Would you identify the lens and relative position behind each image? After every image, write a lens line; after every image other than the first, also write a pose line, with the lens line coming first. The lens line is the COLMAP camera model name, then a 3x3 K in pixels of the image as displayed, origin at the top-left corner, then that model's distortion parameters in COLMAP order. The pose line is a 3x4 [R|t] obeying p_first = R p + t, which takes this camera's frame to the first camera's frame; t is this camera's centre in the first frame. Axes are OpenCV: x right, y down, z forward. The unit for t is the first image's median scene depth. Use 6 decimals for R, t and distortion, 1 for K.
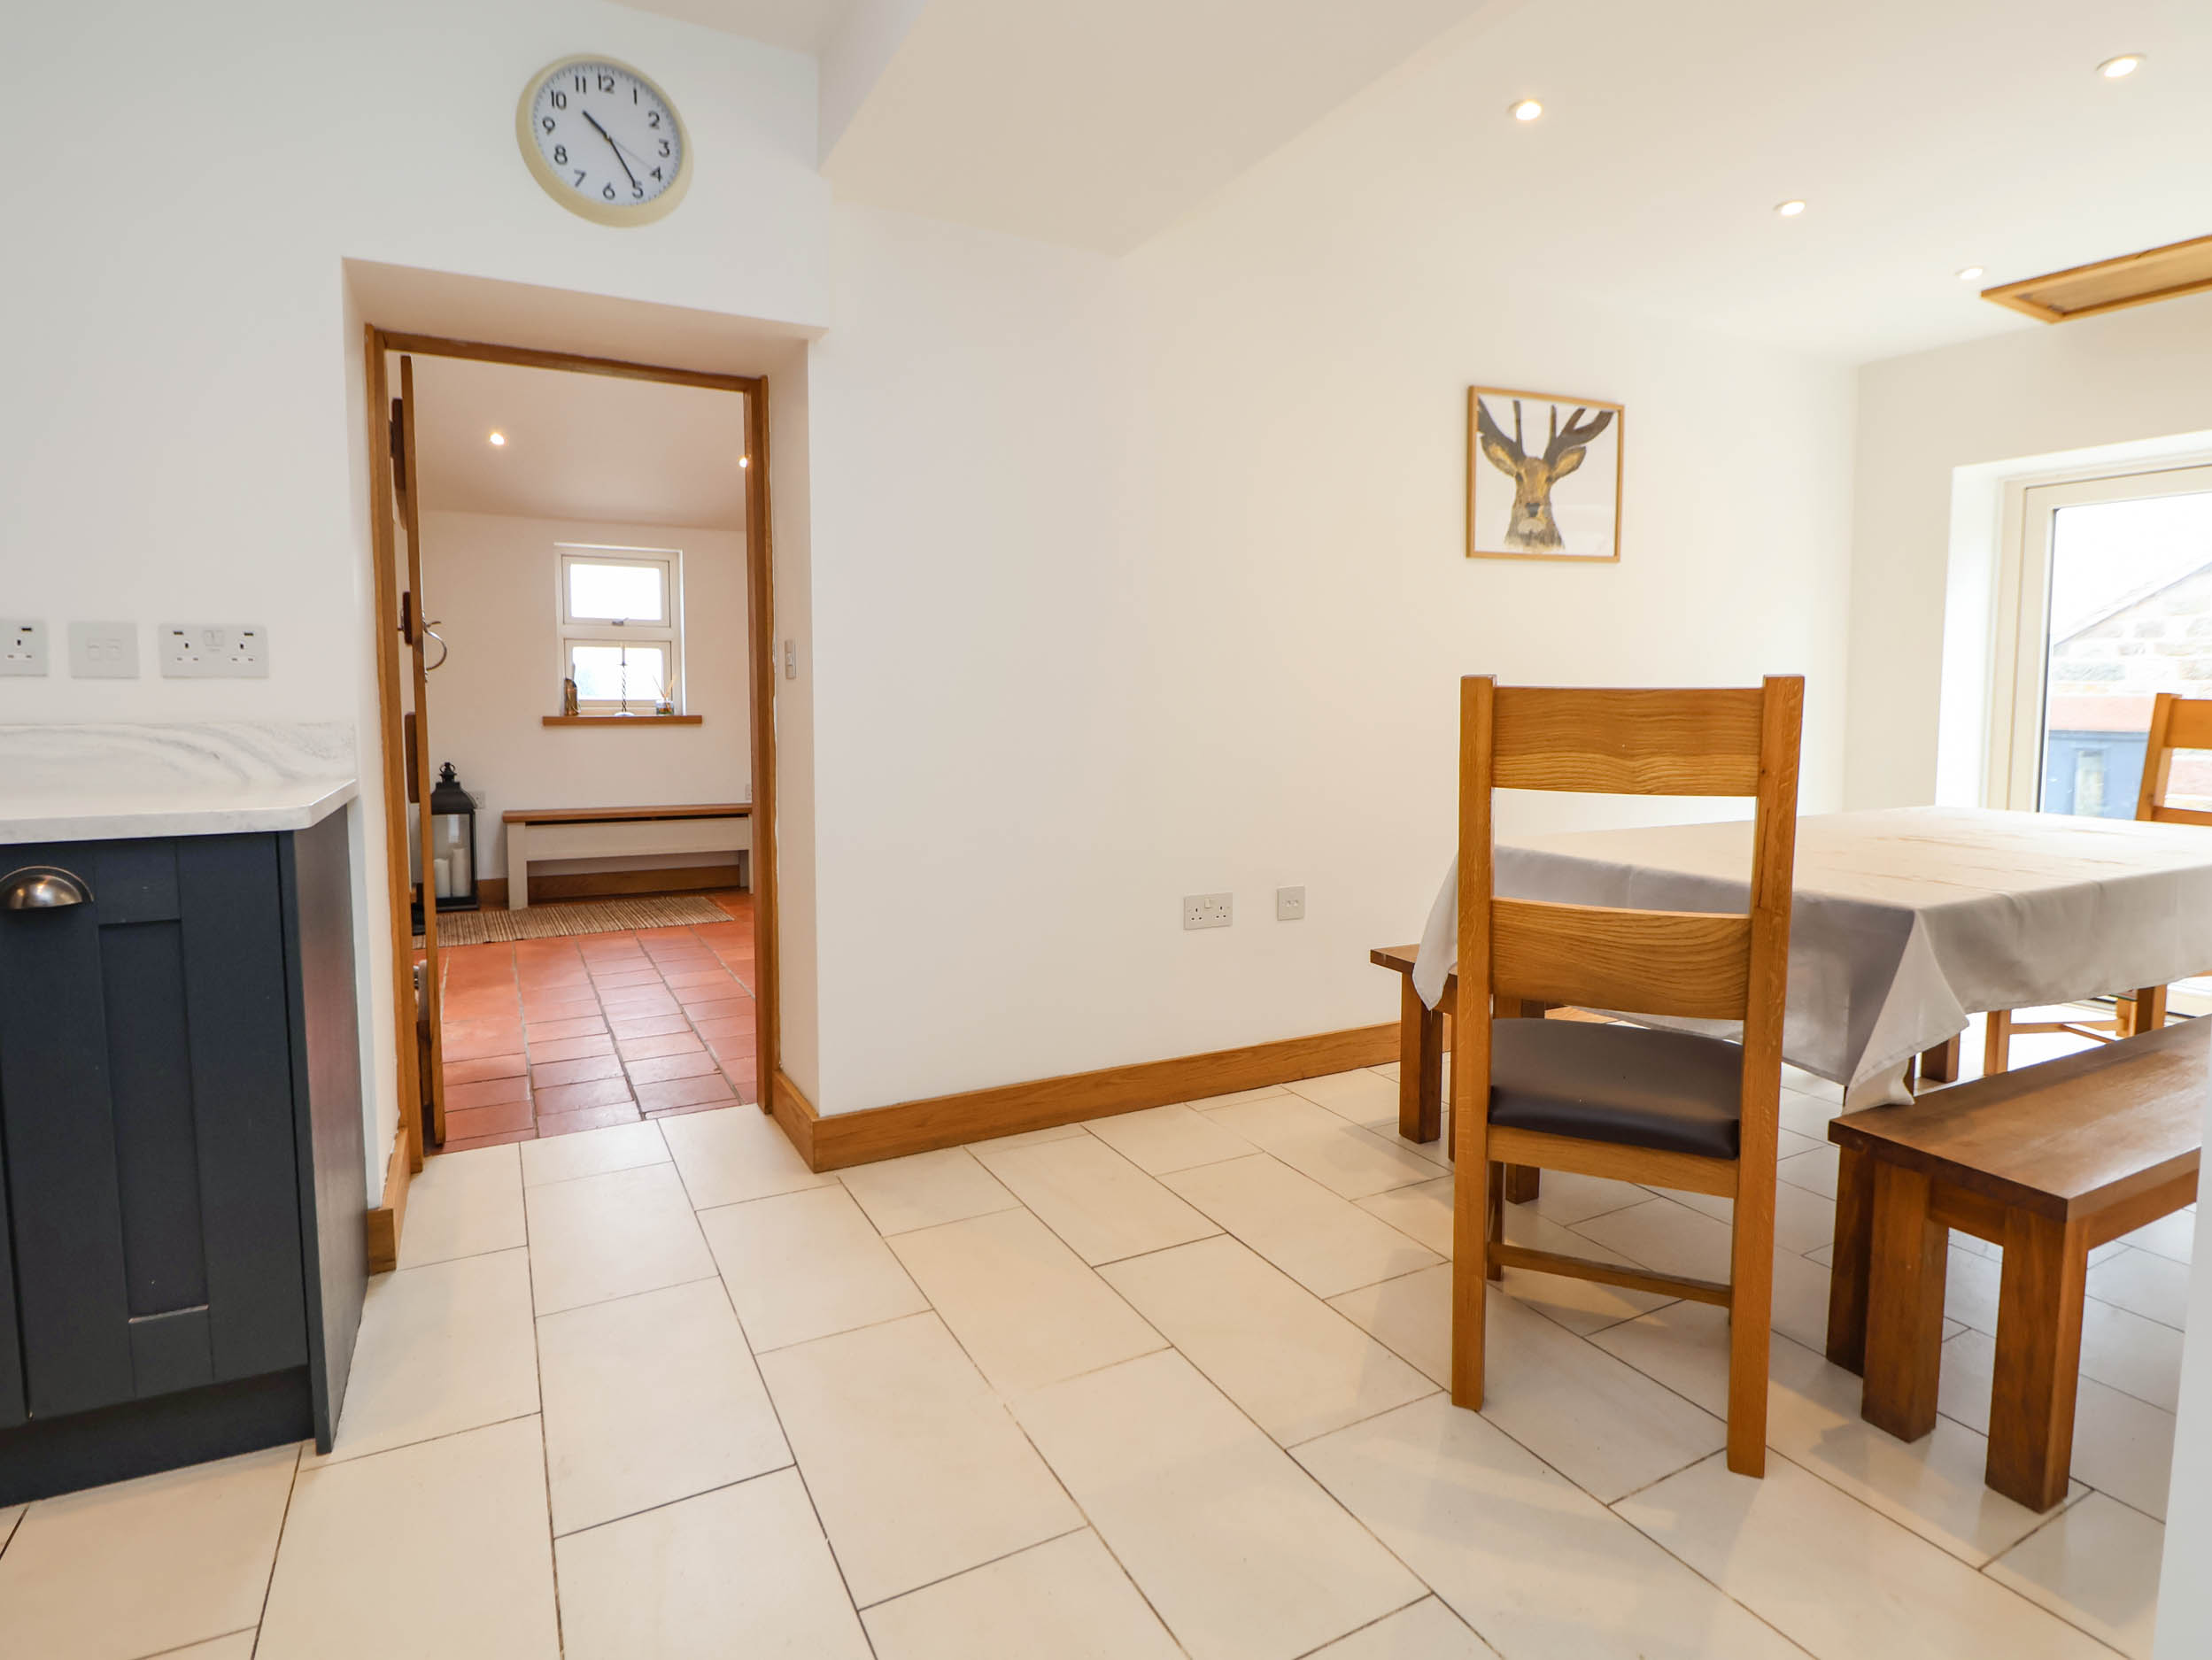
lens RADIAL K [[1180.3, 0, 1149.0], [0, 1180.3, 780.0], [0, 0, 1]] dist [0.007134, -0.016380]
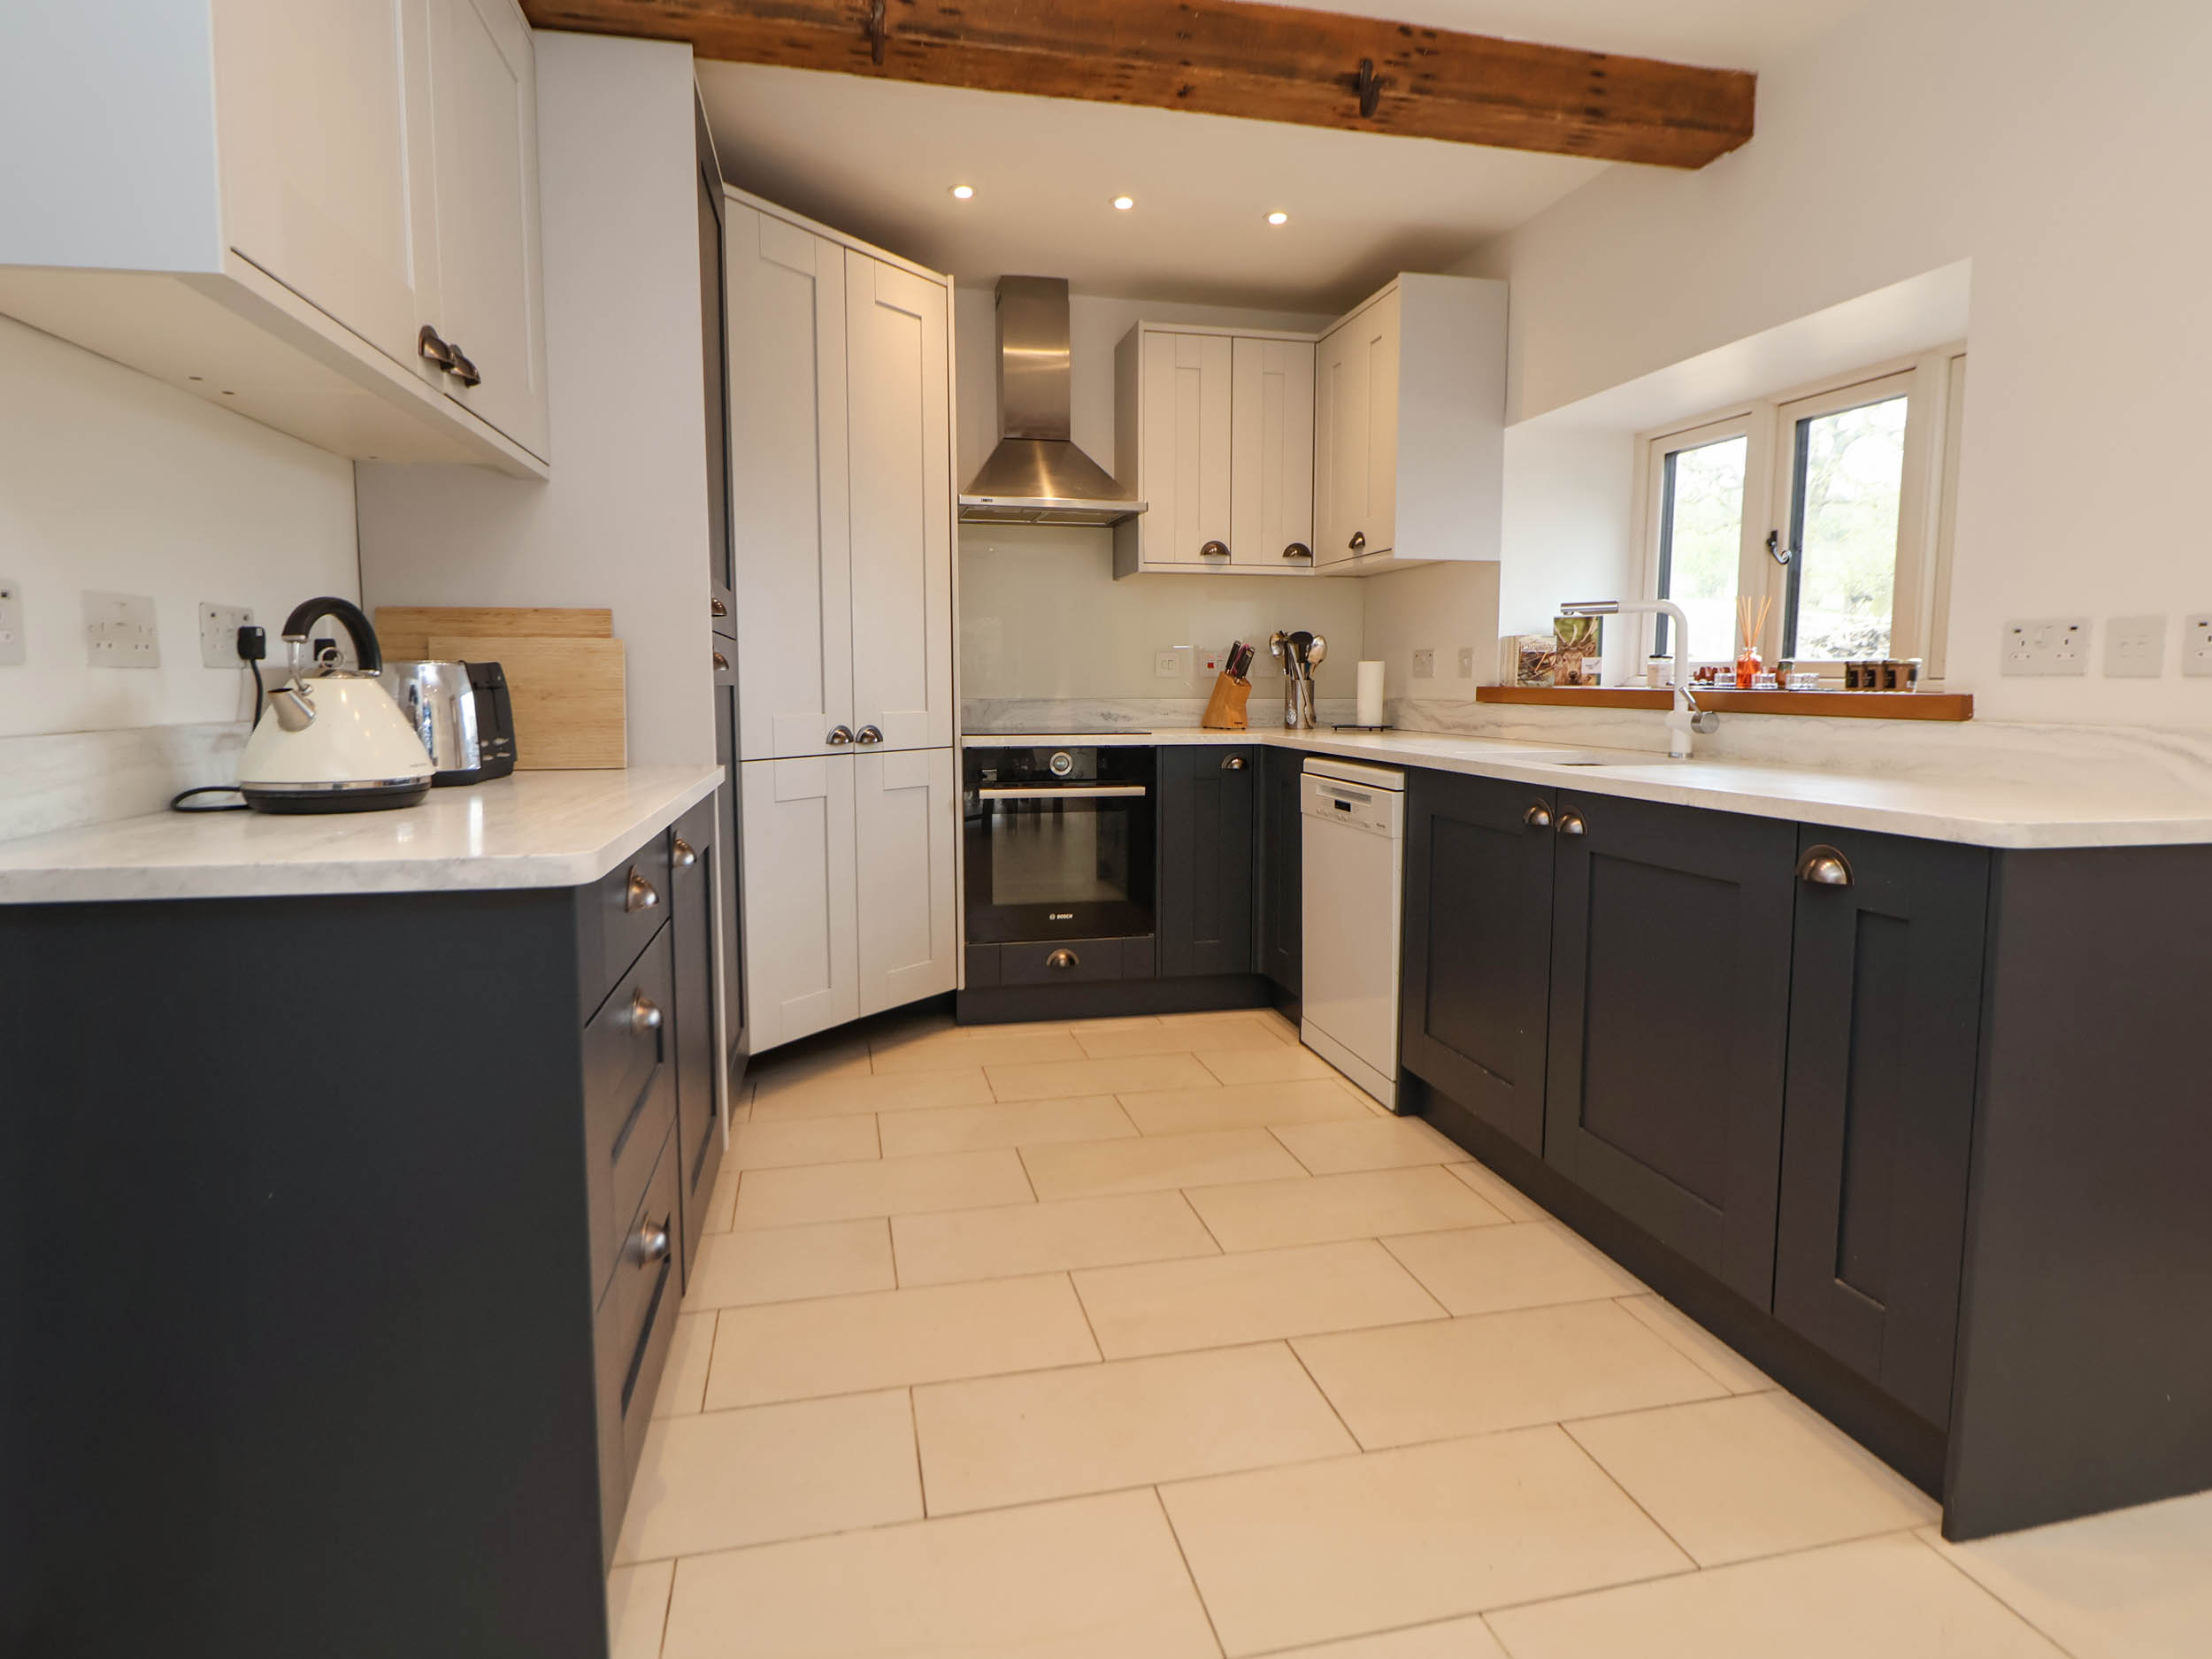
lens RADIAL K [[1221.9, 0, 1112.1], [0, 1221.9, 798.3], [0, 0, 1]] dist [-0.001091, -0.005721]
pose [[-0.272465, 0.086264, -0.958291, 0.139640], [-0.075230, 0.991014, 0.110599, -0.019450], [0.959220, 0.102227, -0.263527, 0.254162]]
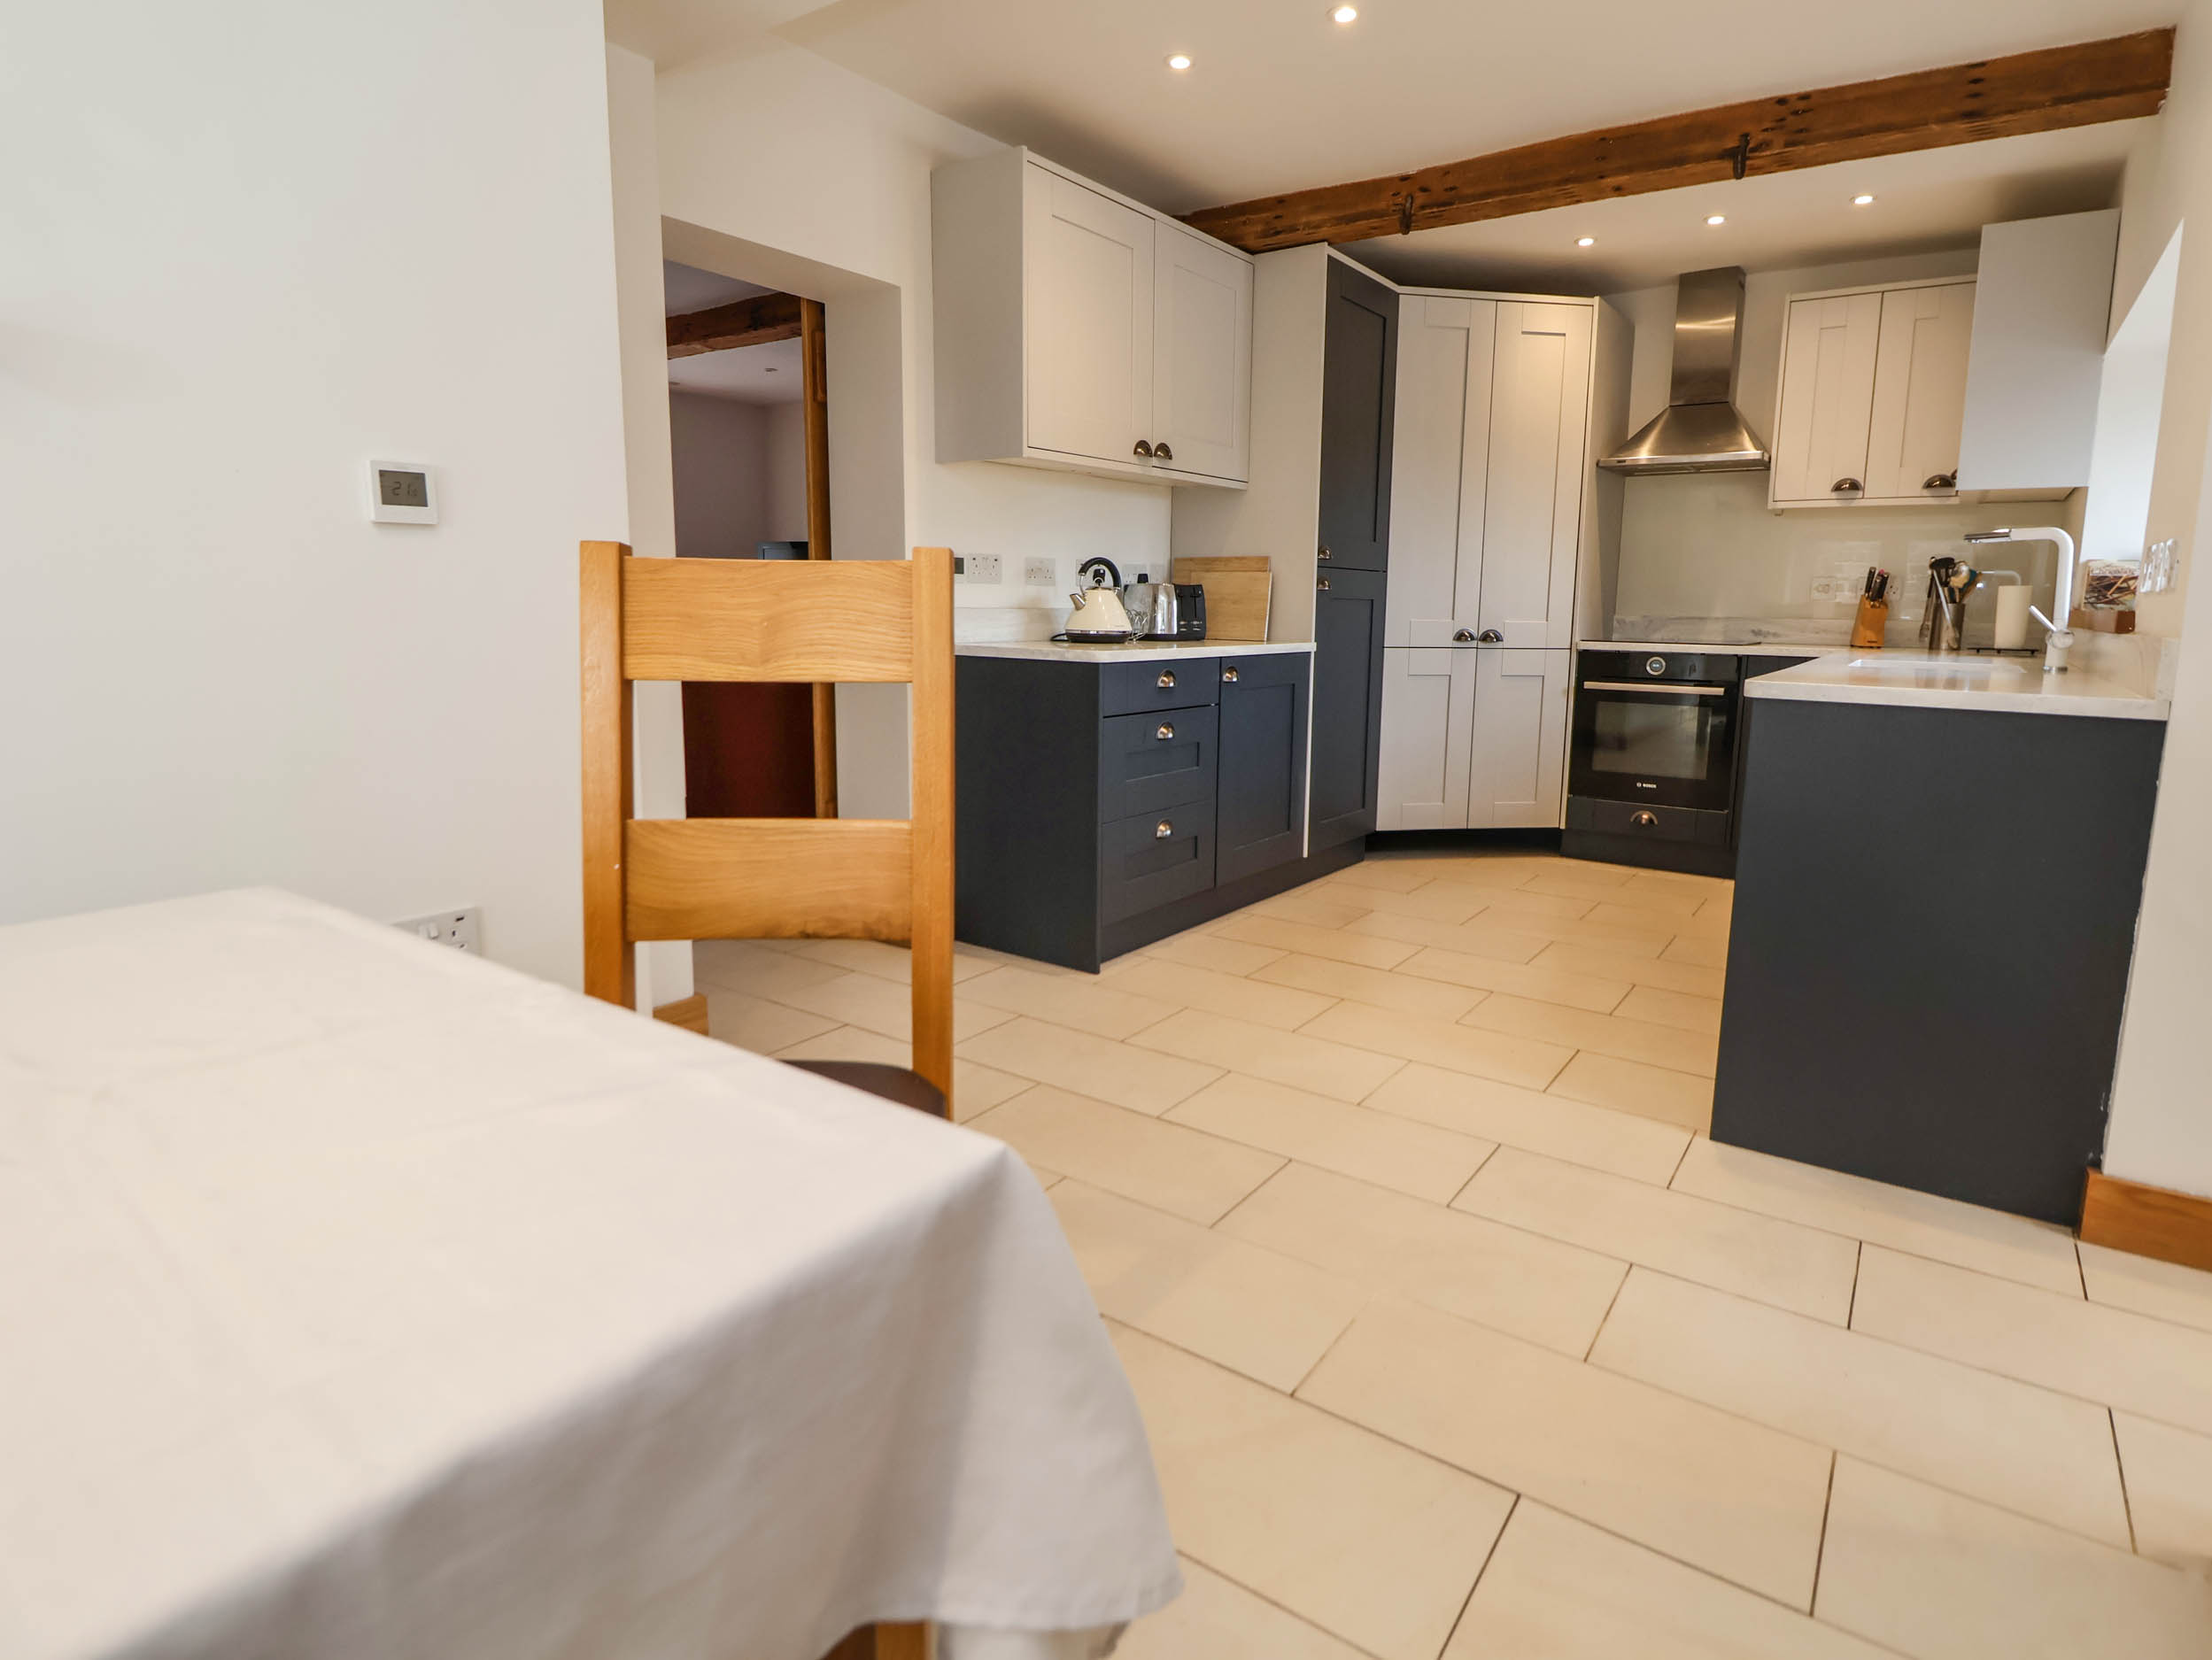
lens RADIAL K [[1180.3, 0, 1144.1], [0, 1180.3, 783.8], [0, 0, 1]] dist [0.007134, -0.016380]
pose [[-0.890722, 0.051424, -0.451630, 0.236591], [-0.053120, 0.974996, 0.215781, -0.052528], [0.451434, 0.216192, -0.865719, 0.812707]]
